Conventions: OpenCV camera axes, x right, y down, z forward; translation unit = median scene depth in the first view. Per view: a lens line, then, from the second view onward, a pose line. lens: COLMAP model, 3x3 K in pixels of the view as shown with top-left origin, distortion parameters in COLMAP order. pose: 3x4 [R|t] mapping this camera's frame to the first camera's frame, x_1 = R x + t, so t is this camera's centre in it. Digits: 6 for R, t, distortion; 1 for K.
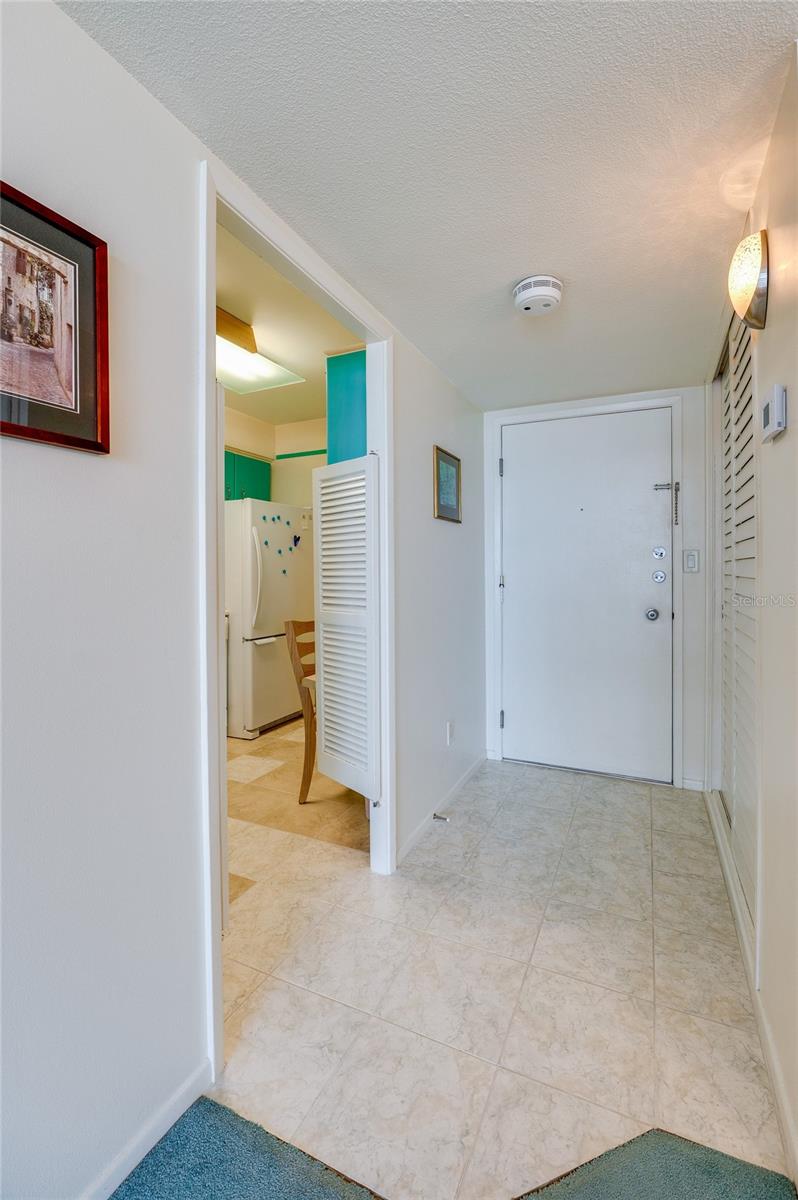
lens RADIAL K [[508.4, 0, 410.8], [0, 508.4, 572.9], [0, 0, 1]] dist [-0.017675, 0.002251]
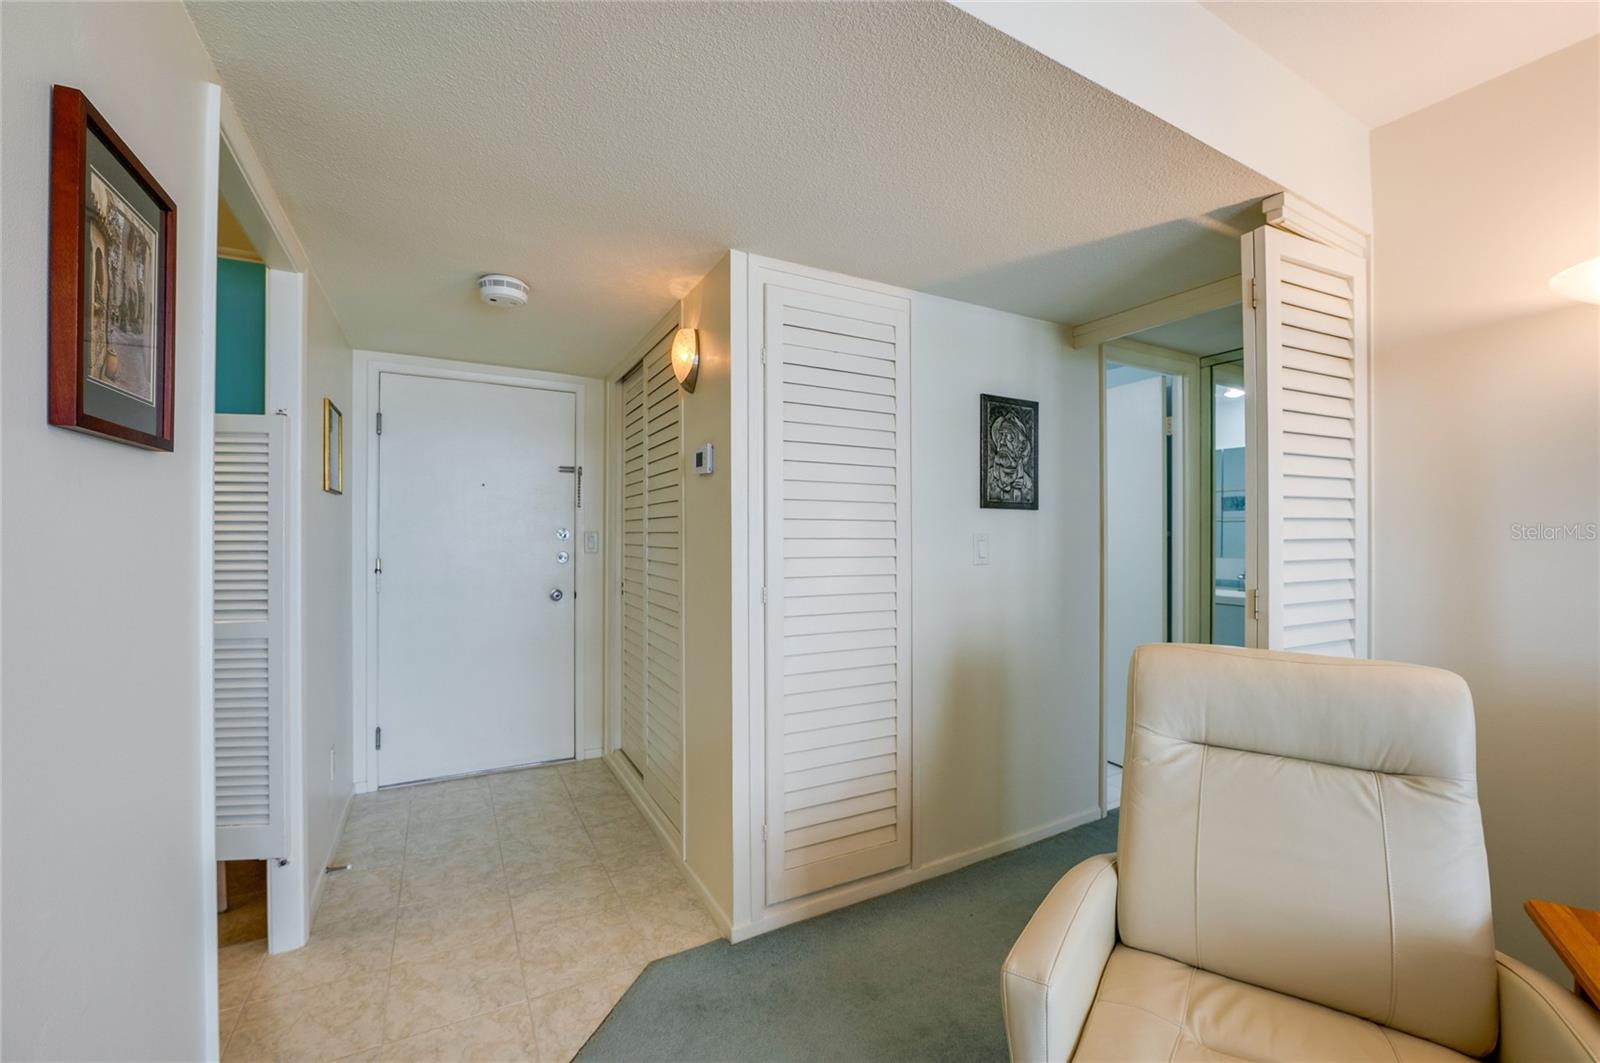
lens RADIAL K [[652.3, 0, 814.8], [0, 652.3, 537.9], [0, 0, 1]] dist [-0.018575, 0.001344]
pose [[0.579256, 0.001968, 0.815144, -0.412285], [-0.001033, 0.999998, -0.001681, -0.043954], [-0.815145, 0.000131, 0.579256, -0.246276]]
